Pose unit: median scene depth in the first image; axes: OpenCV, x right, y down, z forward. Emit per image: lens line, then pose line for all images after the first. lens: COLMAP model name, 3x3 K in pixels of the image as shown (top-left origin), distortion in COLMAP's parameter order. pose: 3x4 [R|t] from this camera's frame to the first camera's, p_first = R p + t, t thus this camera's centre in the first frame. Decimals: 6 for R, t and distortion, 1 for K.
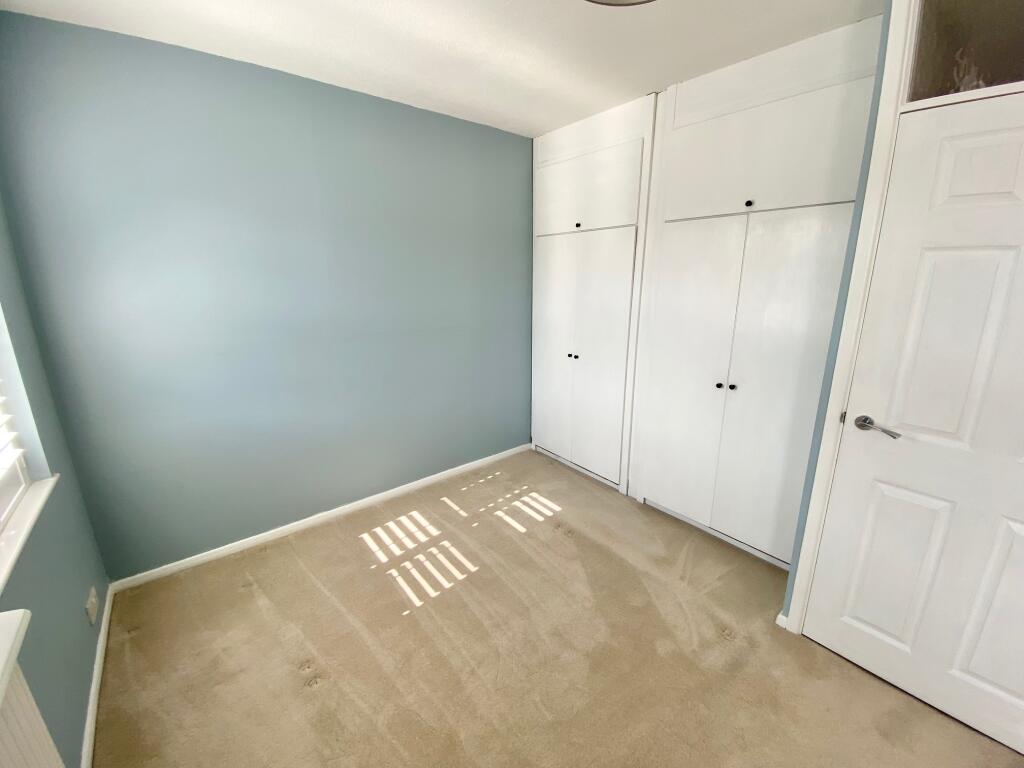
lens RADIAL K [[420.6, 0, 510.1], [0, 420.6, 379.1], [0, 0, 1]] dist [-0.012613, -0.002334]
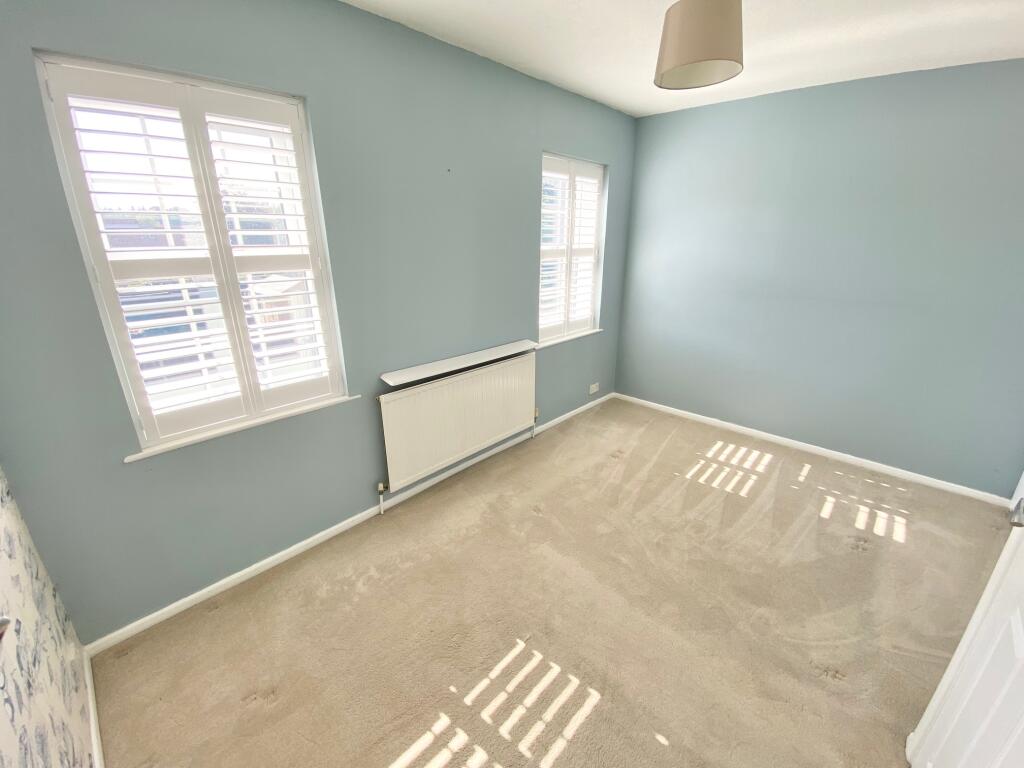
lens RADIAL K [[420.6, 0, 511.2], [0, 420.6, 382.3], [0, 0, 1]] dist [-0.012613, -0.002334]
pose [[0.151720, 0.335952, -0.929579, 0.757745], [-0.252925, 0.922351, 0.292059, -0.029805], [0.955516, 0.190803, 0.224909, 0.019876]]
